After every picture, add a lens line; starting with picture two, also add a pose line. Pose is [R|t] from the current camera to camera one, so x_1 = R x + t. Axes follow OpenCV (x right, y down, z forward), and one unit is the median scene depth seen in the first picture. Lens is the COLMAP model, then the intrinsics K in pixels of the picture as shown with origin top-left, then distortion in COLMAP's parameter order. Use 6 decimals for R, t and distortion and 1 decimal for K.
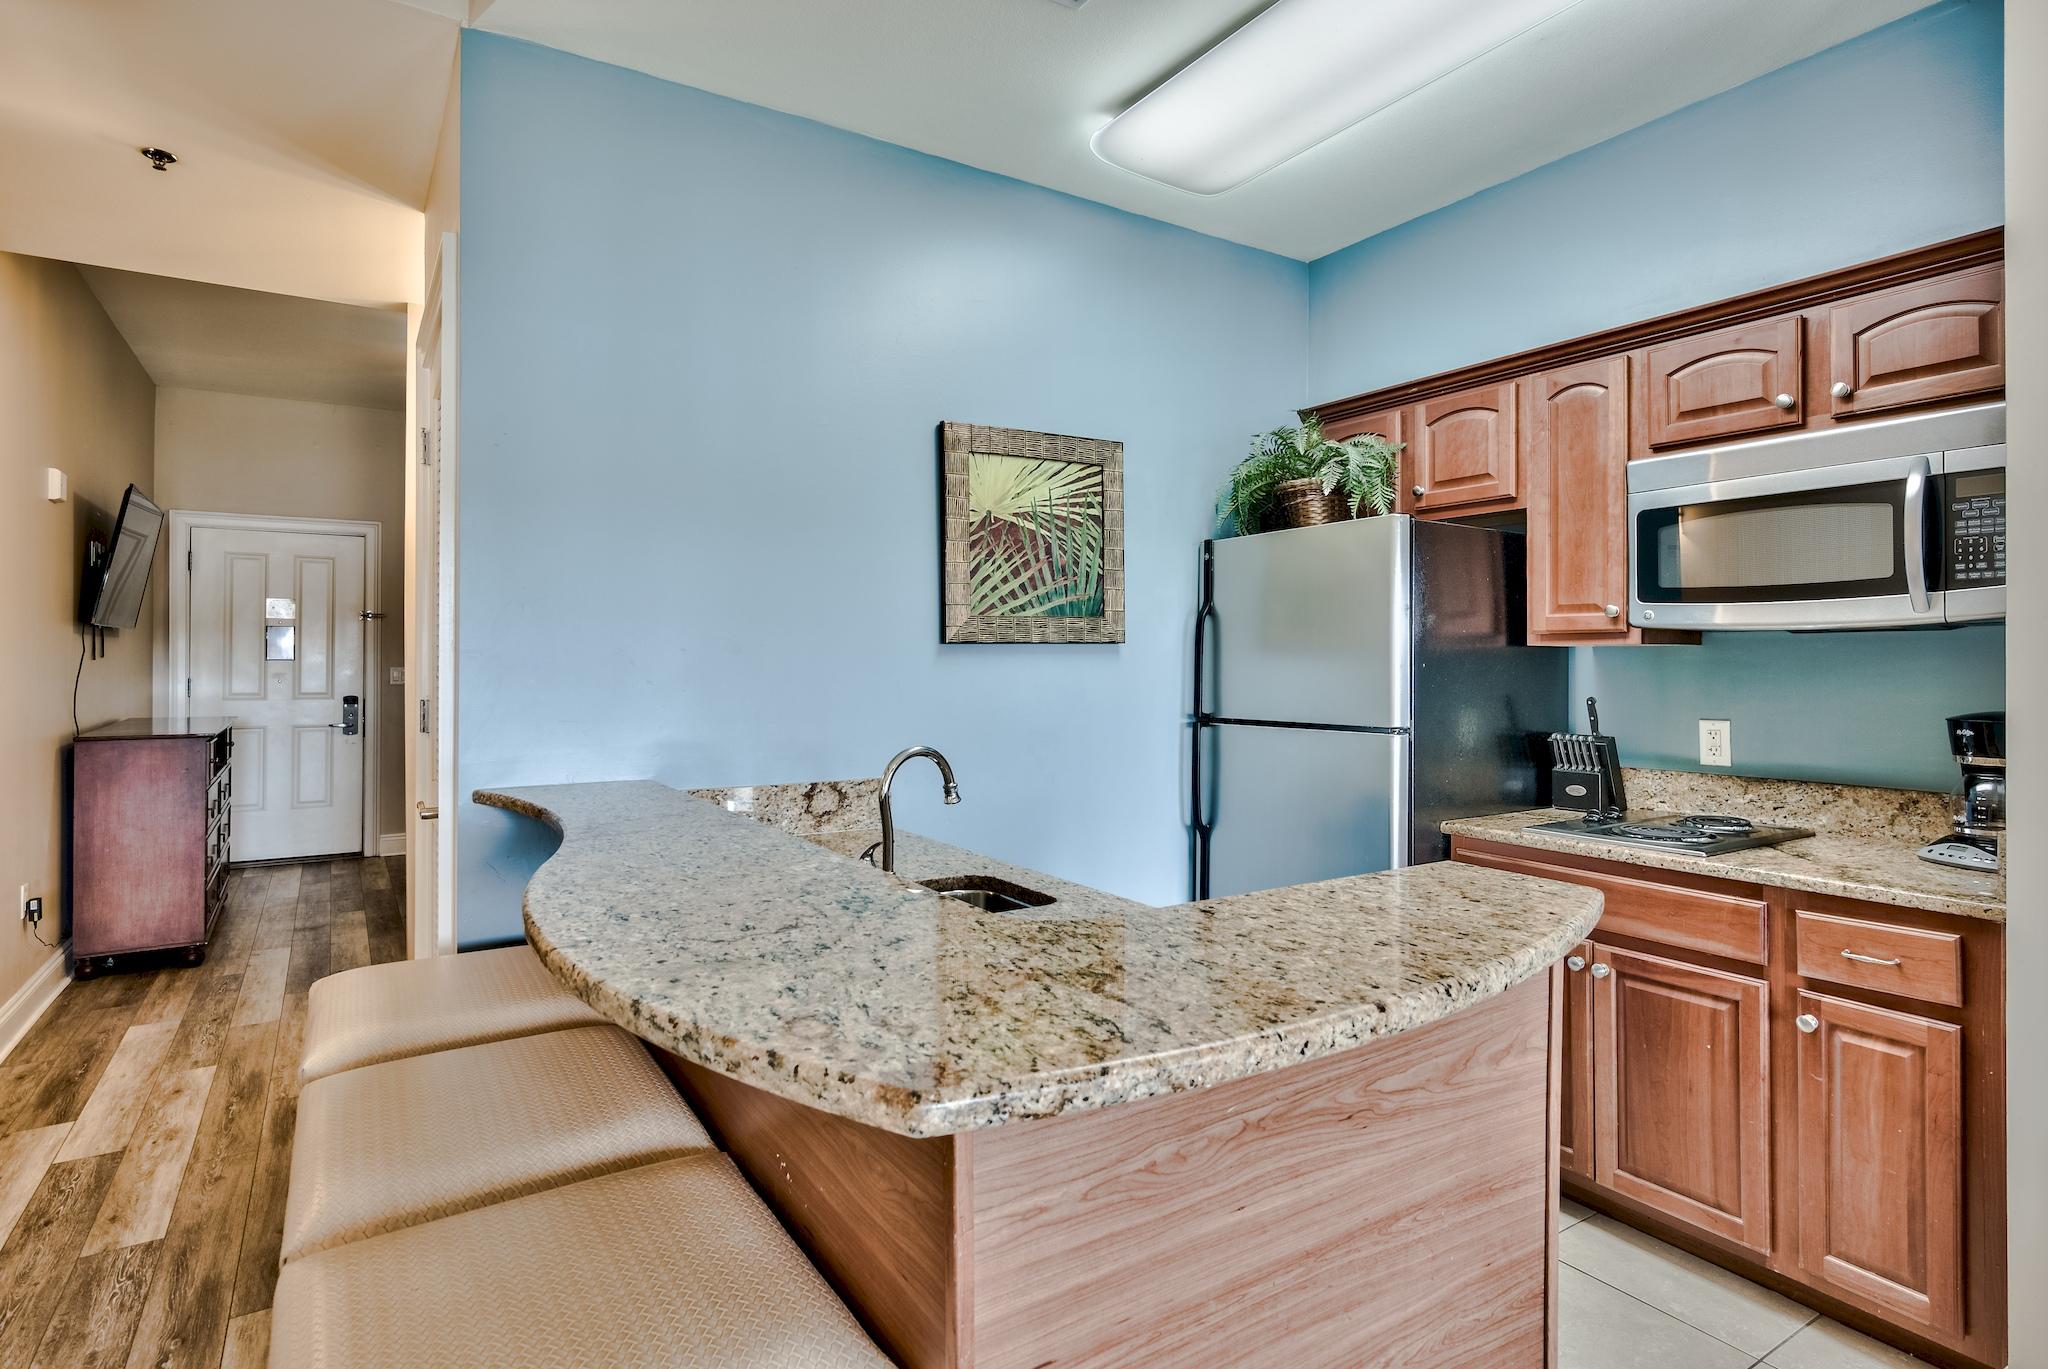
lens RADIAL K [[1046.1, 0, 1021.3], [0, 1046.1, 666.6], [0, 0, 1]] dist [0.000162, 0.000011]
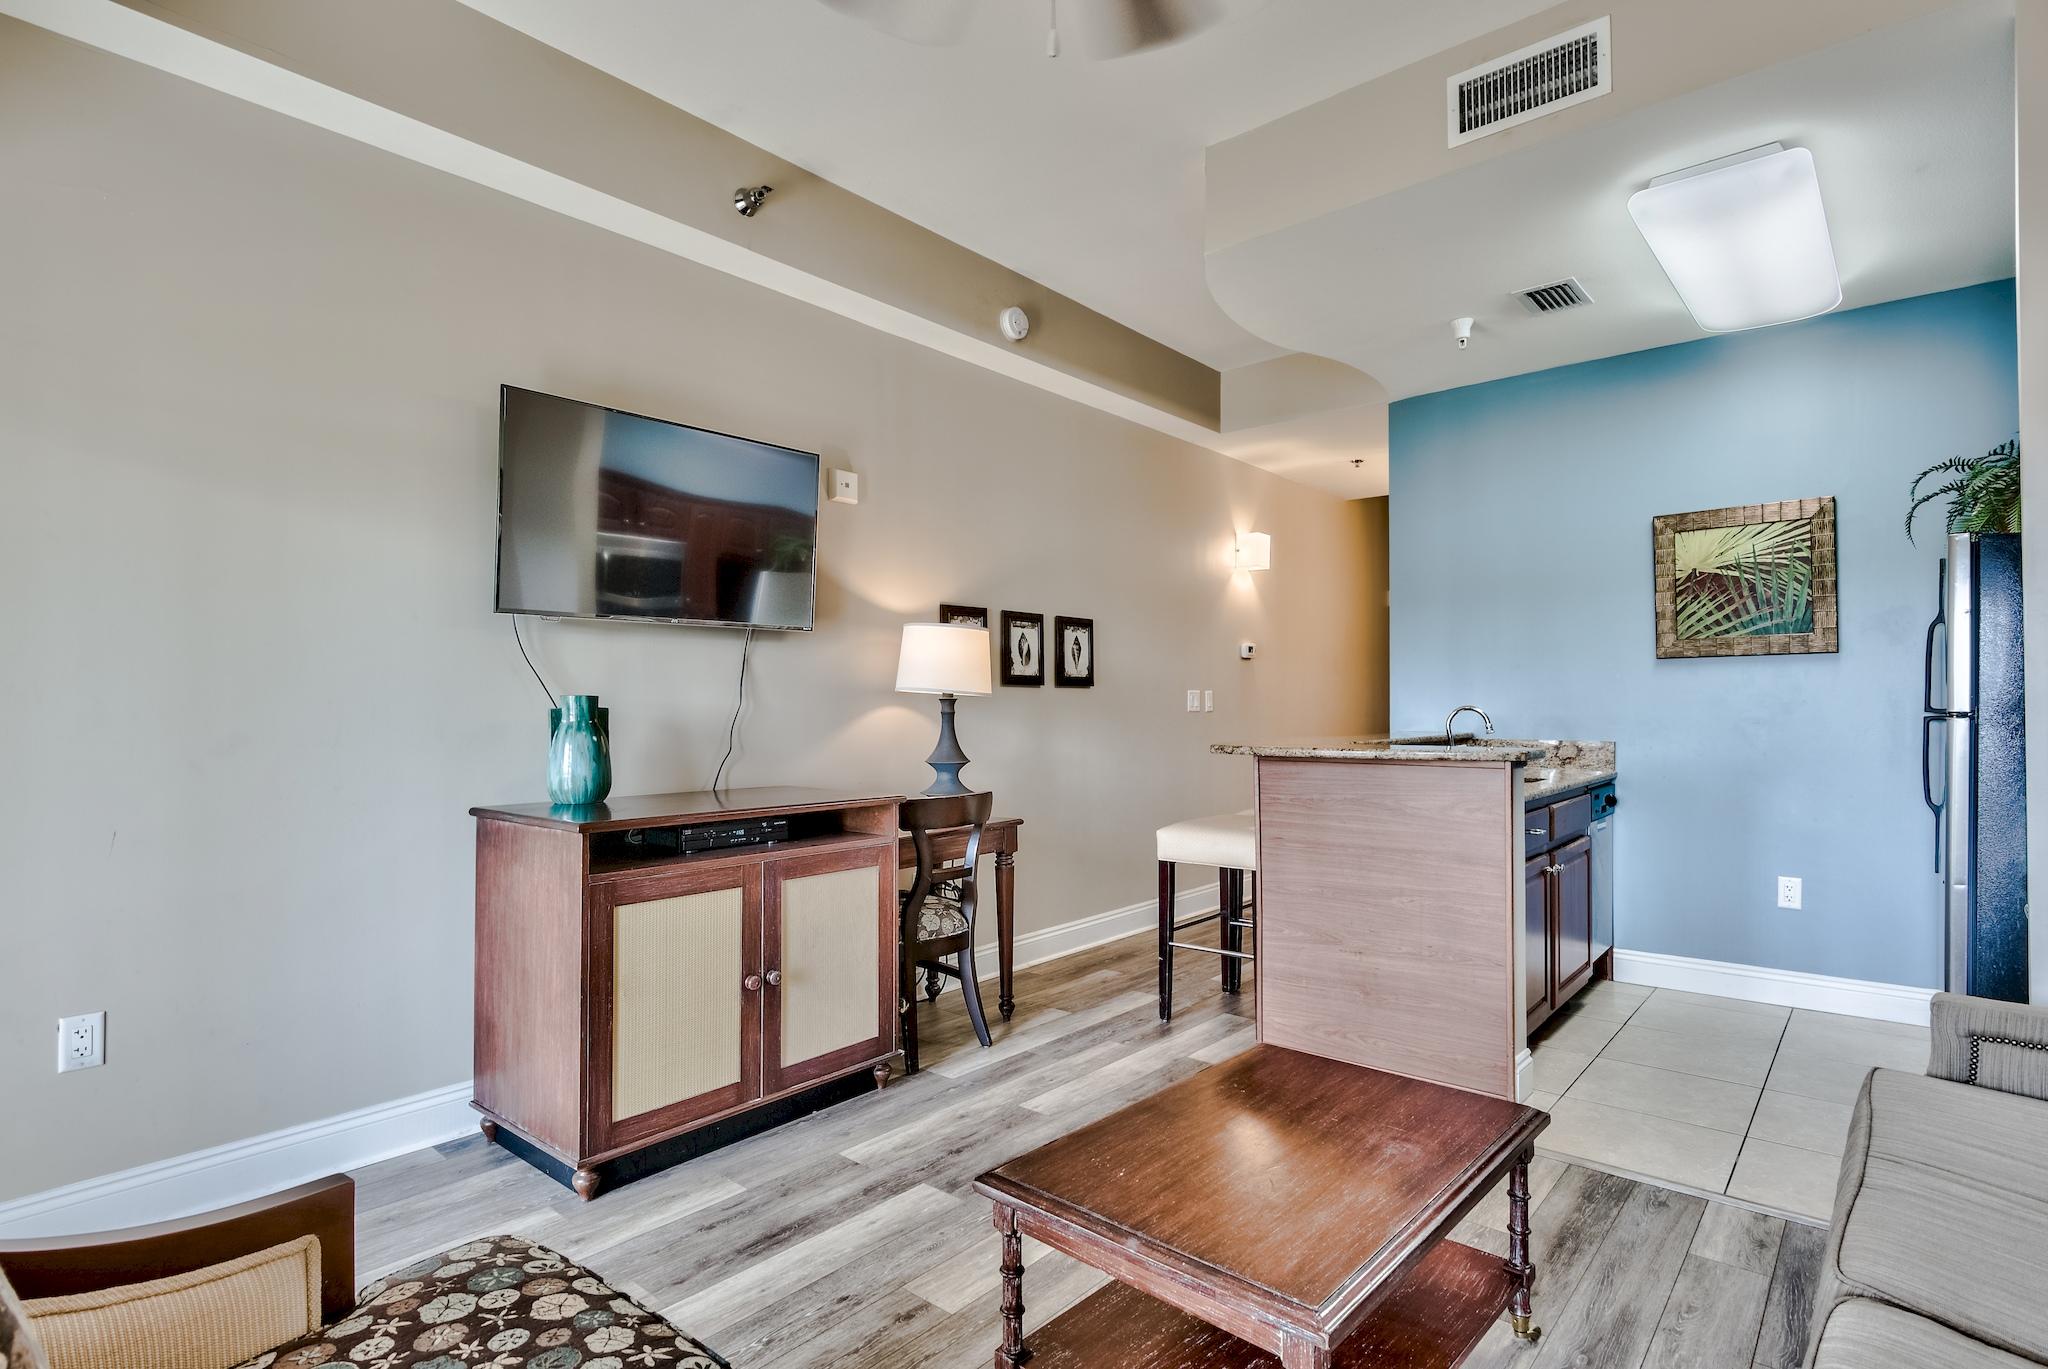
lens RADIAL K [[995.5, 0, 1021.9], [0, 995.5, 695.0], [0, 0, 1]] dist [0.004470, 0.000472]
pose [[0.288655, -0.010160, -0.957379, 1.029725], [-0.001314, 0.999939, -0.011008, 0.047374], [0.957432, 0.004435, 0.288624, -0.322376]]
